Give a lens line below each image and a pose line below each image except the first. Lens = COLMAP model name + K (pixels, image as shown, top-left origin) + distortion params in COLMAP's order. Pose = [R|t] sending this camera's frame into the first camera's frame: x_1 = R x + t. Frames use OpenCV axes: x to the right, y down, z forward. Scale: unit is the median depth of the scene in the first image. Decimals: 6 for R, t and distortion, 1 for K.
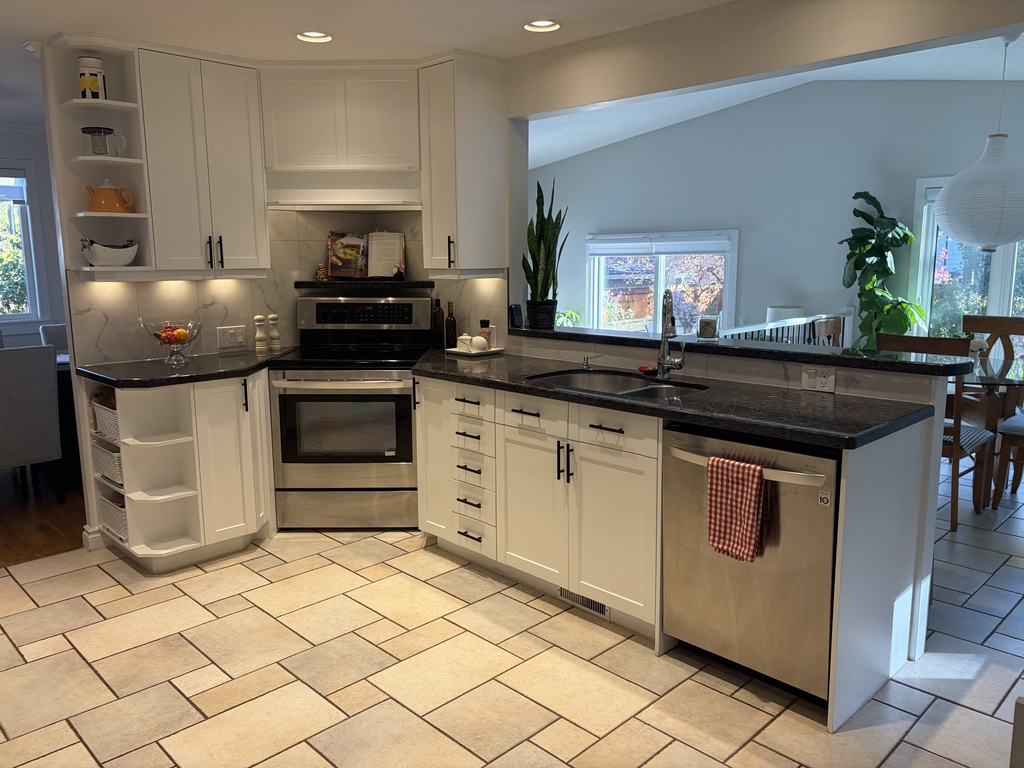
lens RADIAL K [[775.5, 0, 513.1], [0, 775.5, 384.1], [0, 0, 1]] dist [0.008444, 0.002410]
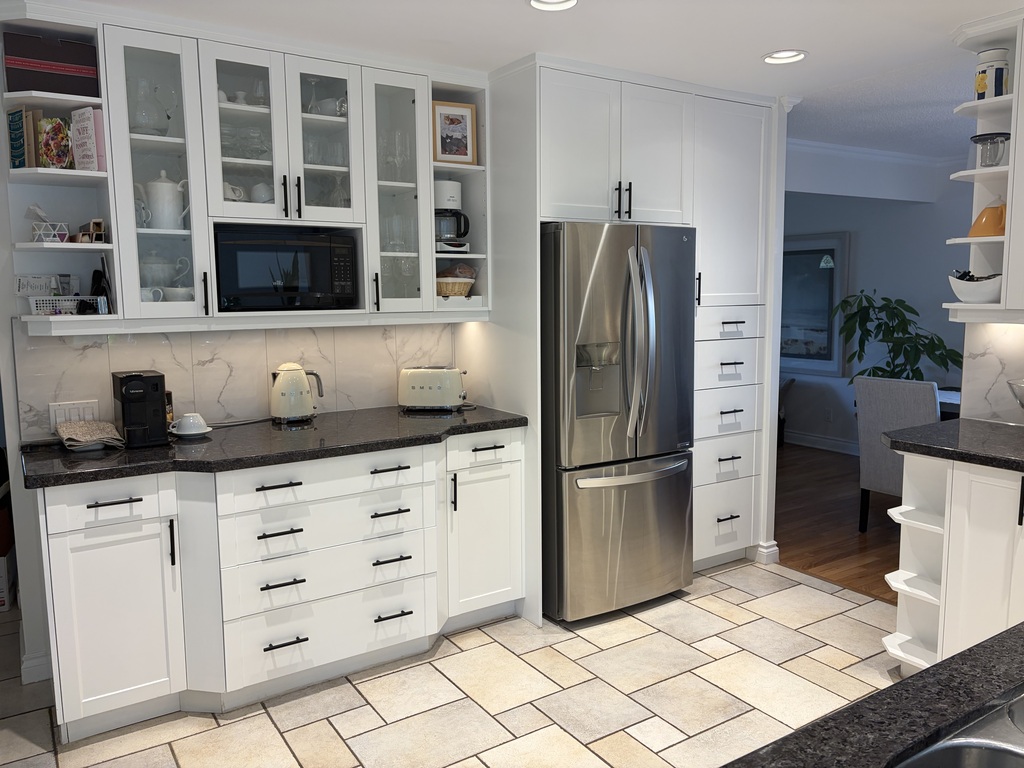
lens RADIAL K [[775.5, 0, 514.0], [0, 775.5, 380.1], [0, 0, 1]] dist [0.008444, 0.002410]
pose [[-0.196118, 0.119513, -0.973270, 0.398500], [-0.156633, 0.975982, 0.151408, -0.125422], [0.967990, 0.182140, -0.172688, 0.716934]]
